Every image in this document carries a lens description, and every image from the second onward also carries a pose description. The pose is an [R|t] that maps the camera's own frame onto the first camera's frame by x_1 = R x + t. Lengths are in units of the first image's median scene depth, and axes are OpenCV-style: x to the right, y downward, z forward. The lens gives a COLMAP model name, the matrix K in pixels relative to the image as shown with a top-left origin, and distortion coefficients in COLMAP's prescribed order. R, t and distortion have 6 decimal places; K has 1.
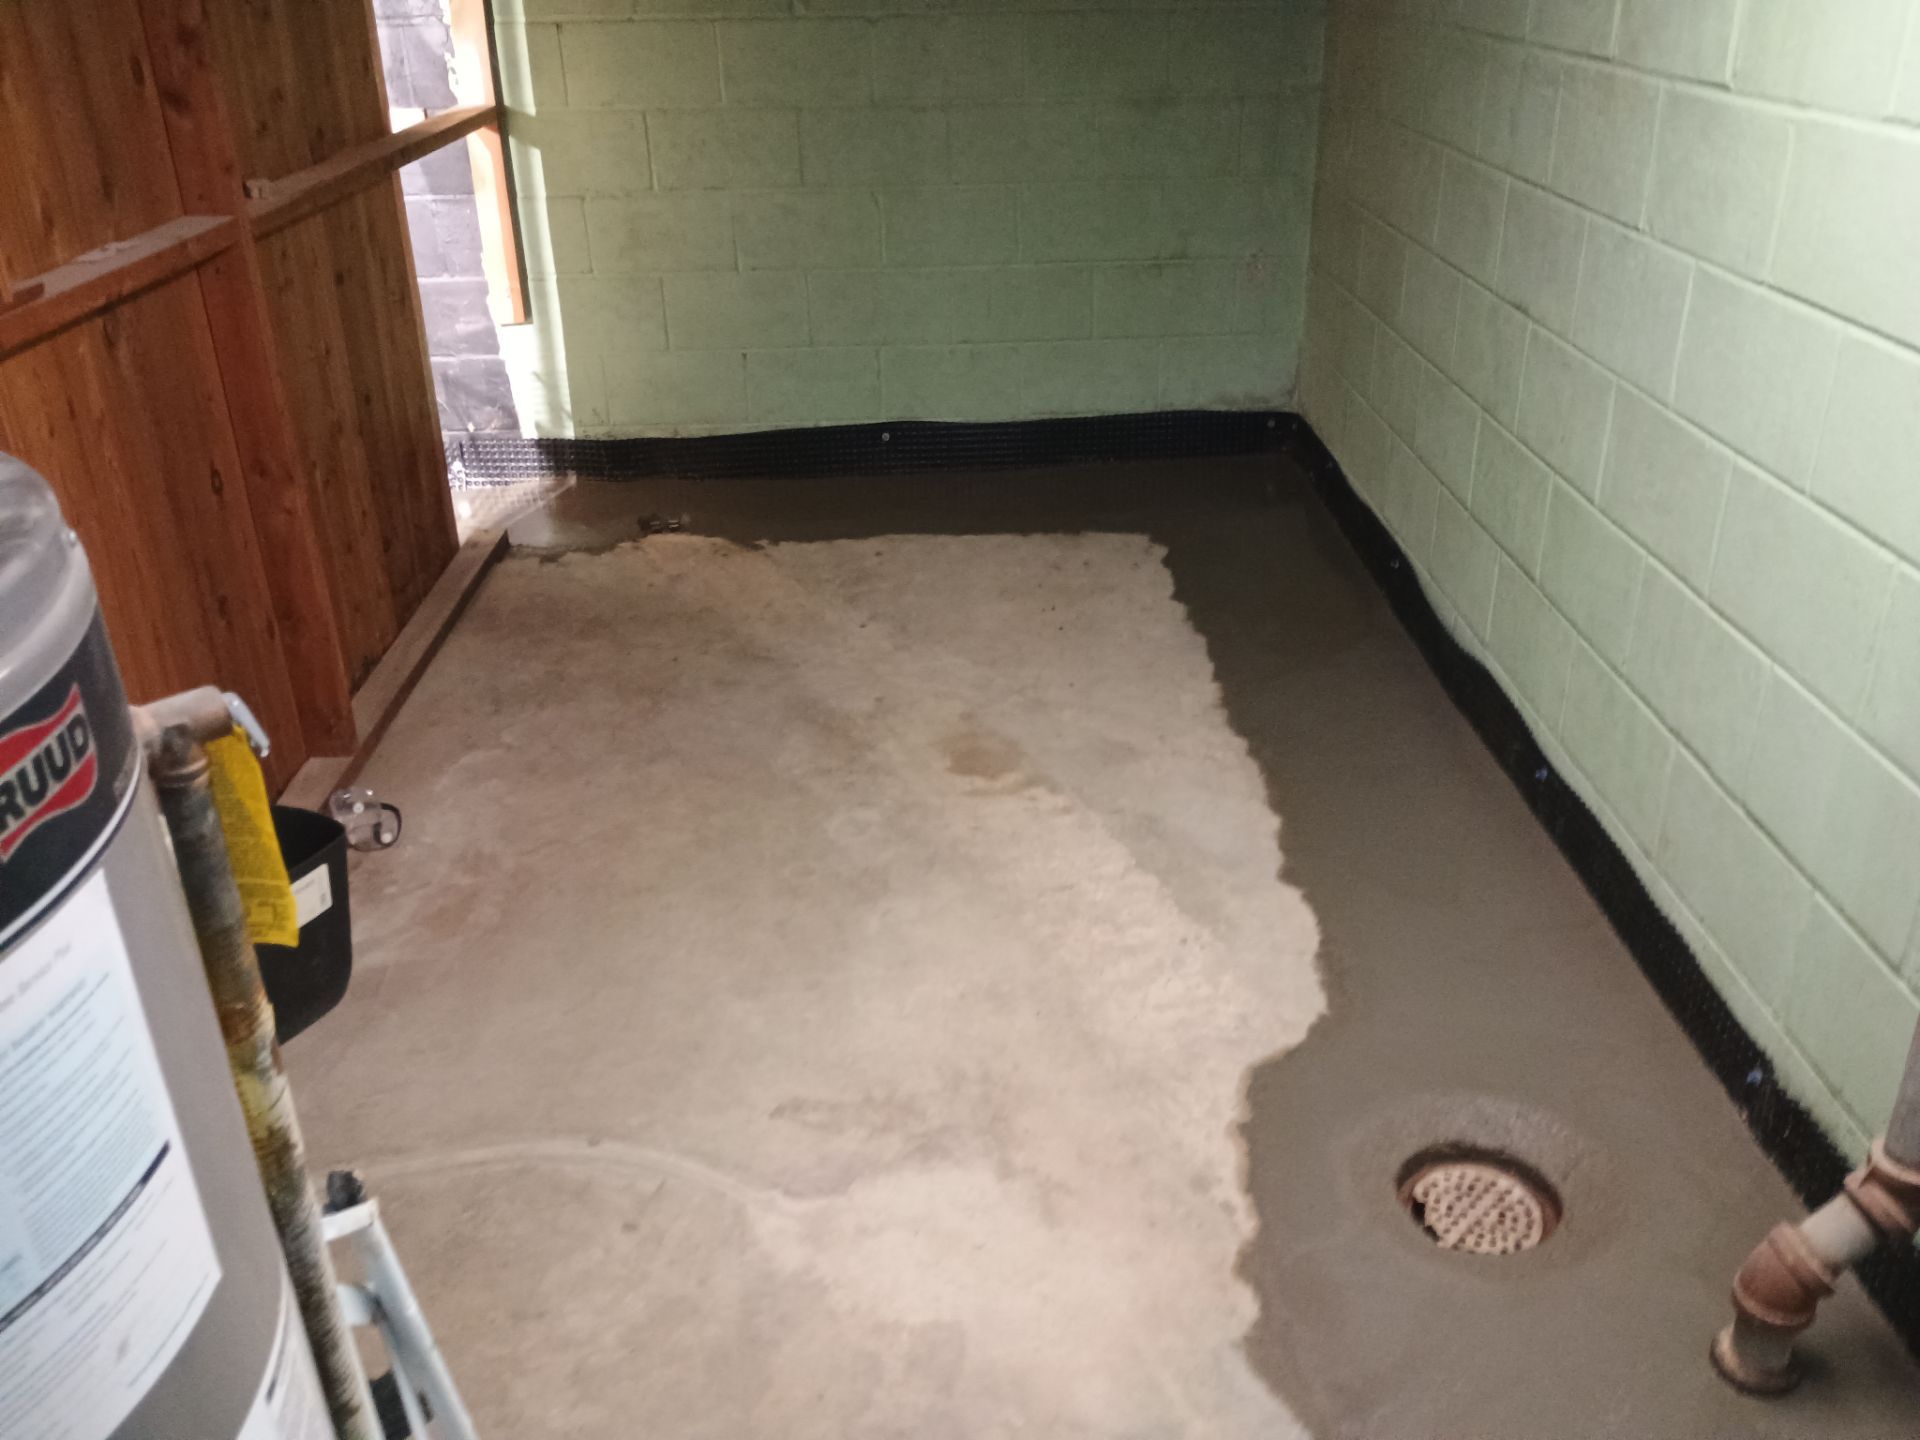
lens RADIAL K [[1685.0, 0, 995.7], [0, 1685.0, 735.4], [0, 0, 1]] dist [0.058065, -0.059476]
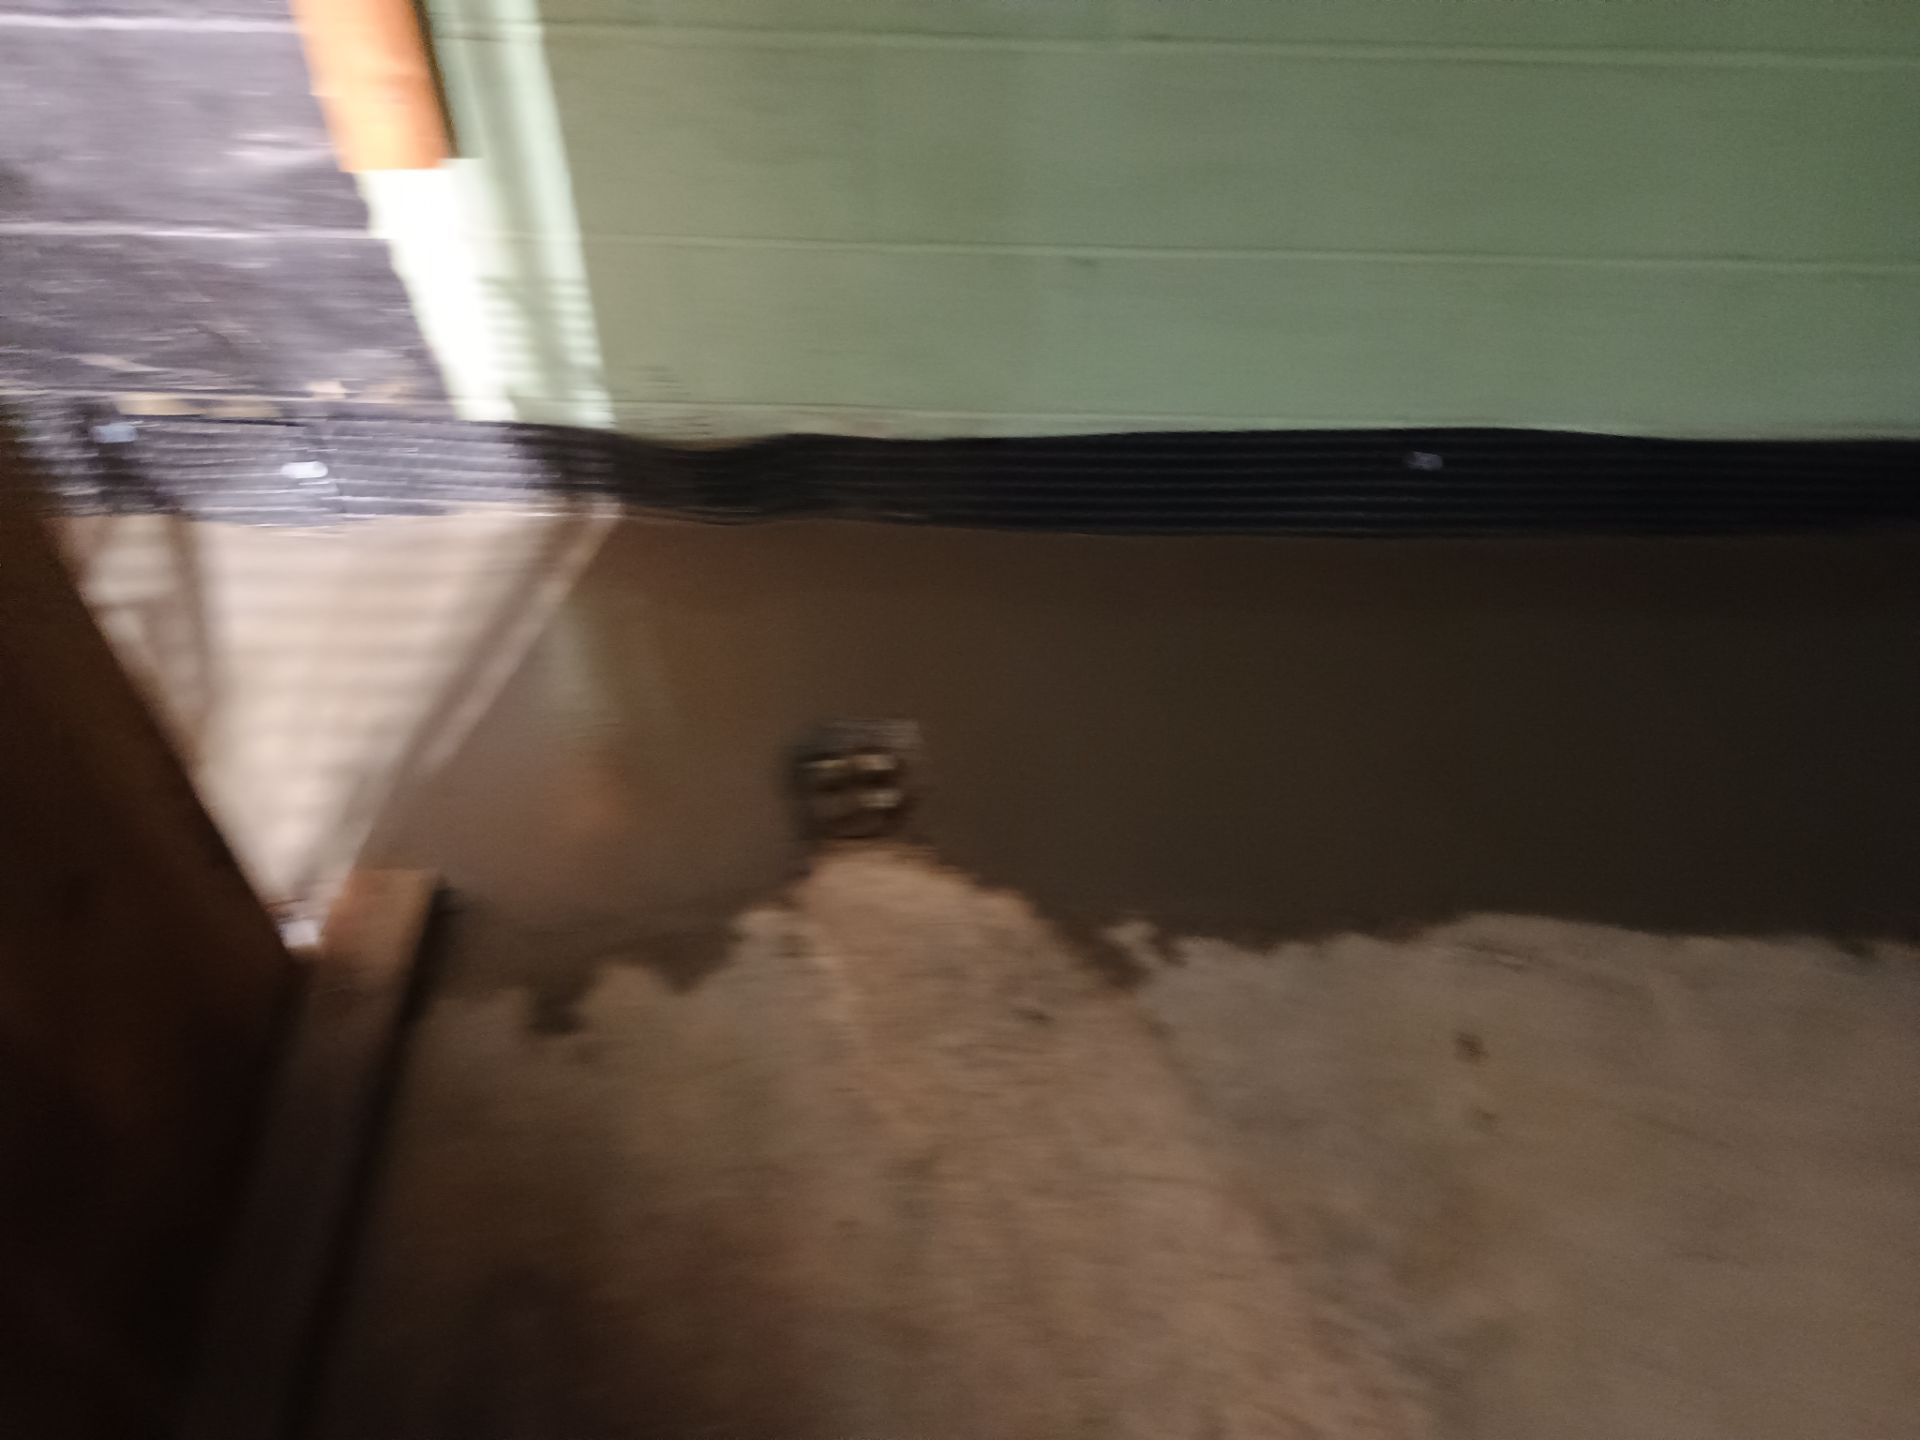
lens RADIAL K [[1685.0, 0, 987.8], [0, 1685.0, 786.2], [0, 0, 1]] dist [0.058065, -0.059476]
pose [[0.997225, 0.074323, -0.004170, -0.231828], [-0.063967, 0.884227, 0.462656, -0.422616], [0.038073, -0.461105, 0.886528, 0.936318]]
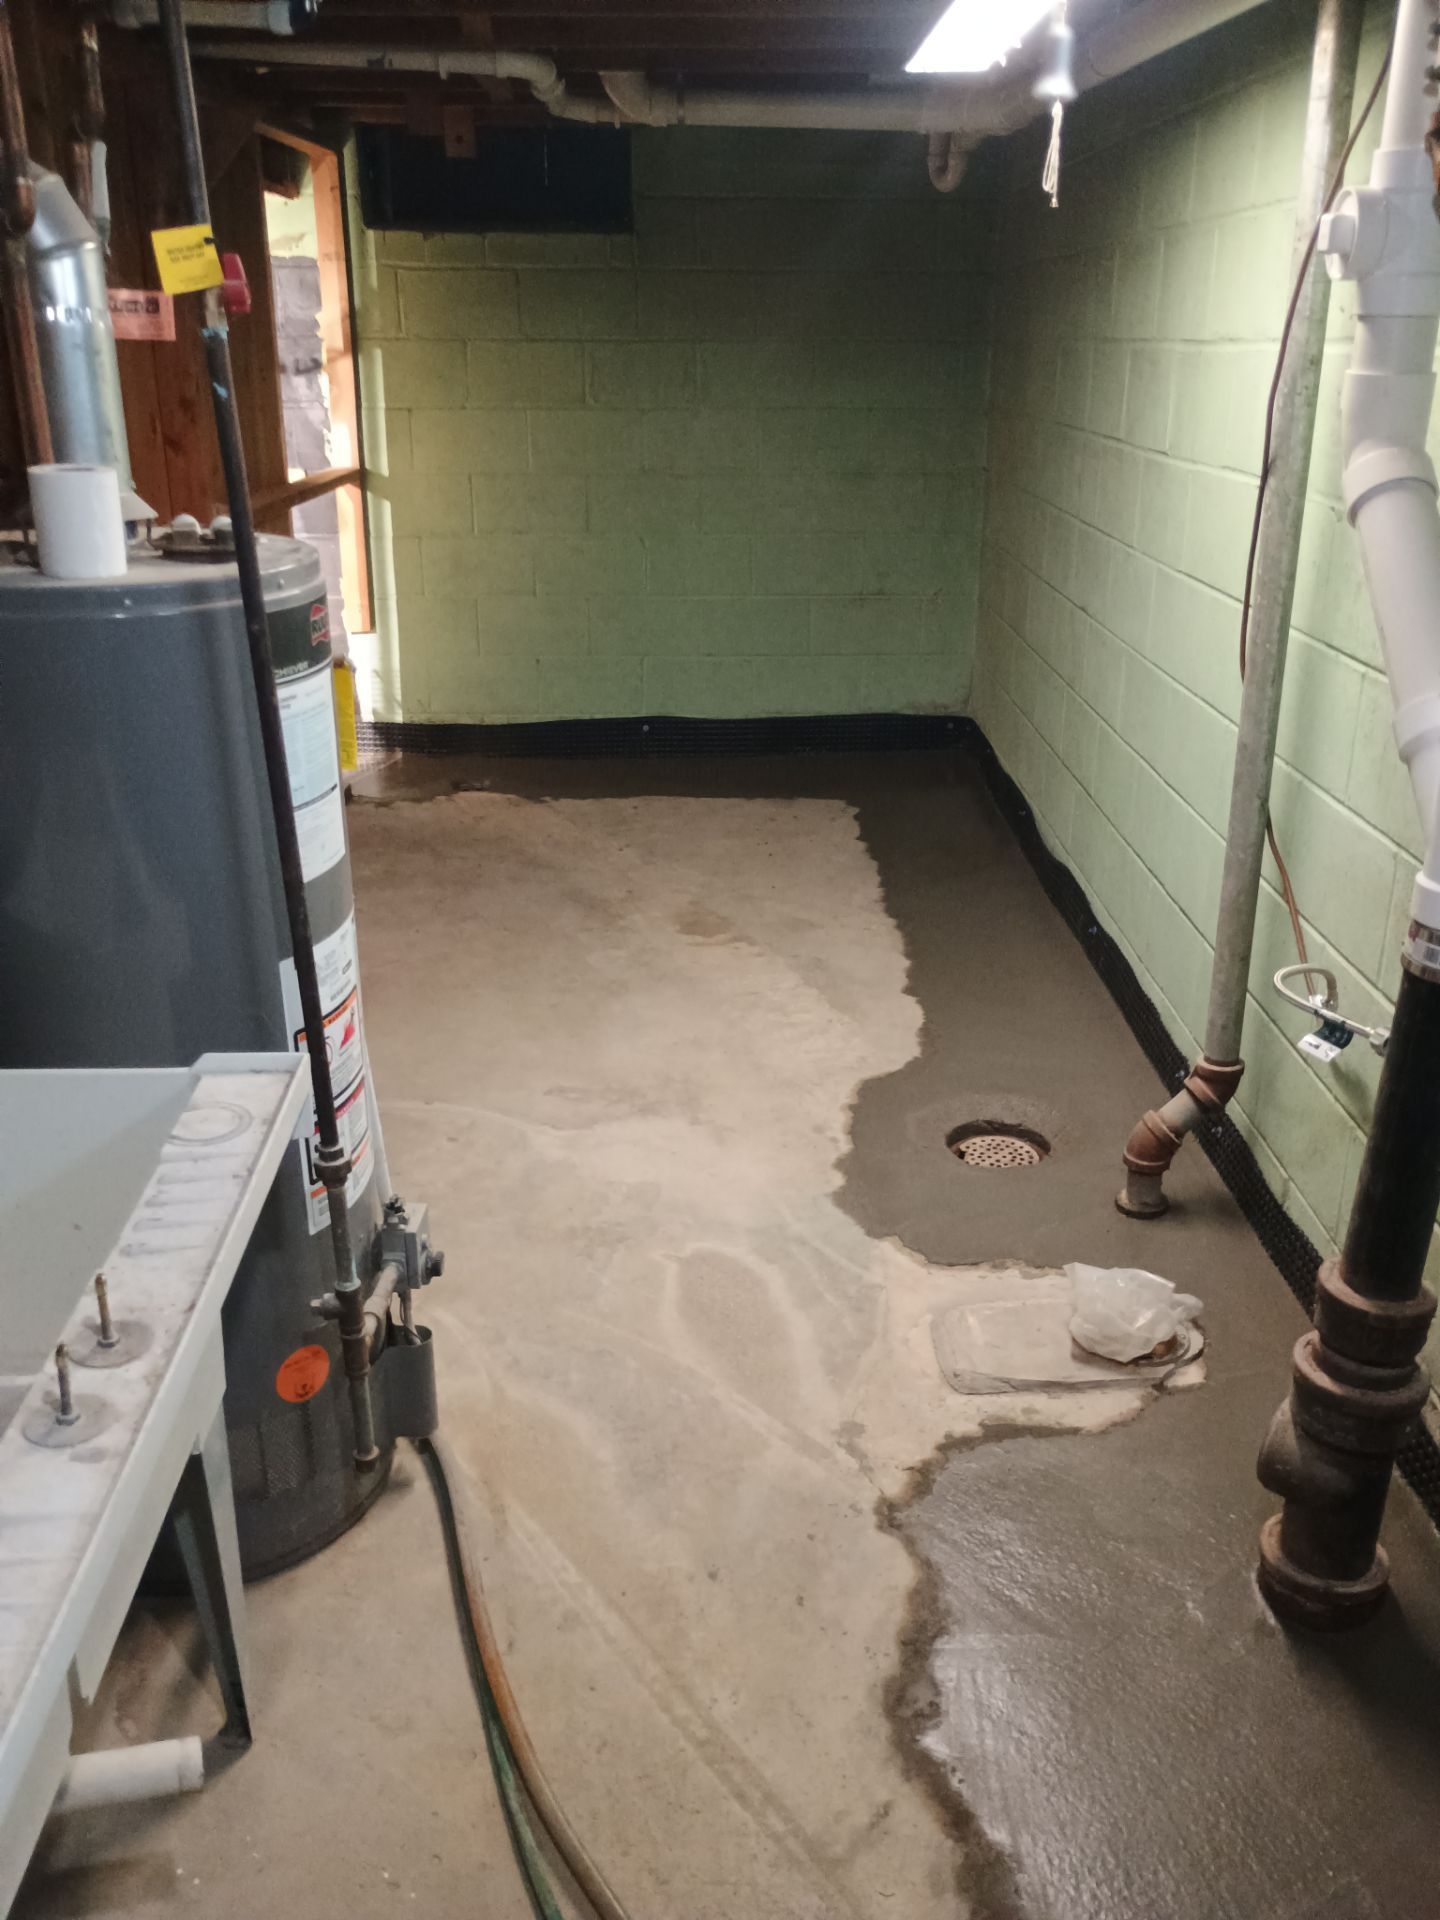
lens RADIAL K [[1685.0, 0, 732.7], [0, 1685.0, 961.9], [0, 0, 1]] dist [0.058065, -0.059476]
pose [[0.999415, 0.027803, -0.019923, 0.045530], [-0.029541, 0.995225, -0.093025, 0.171686], [0.017241, 0.093559, 0.995464, -0.369283]]
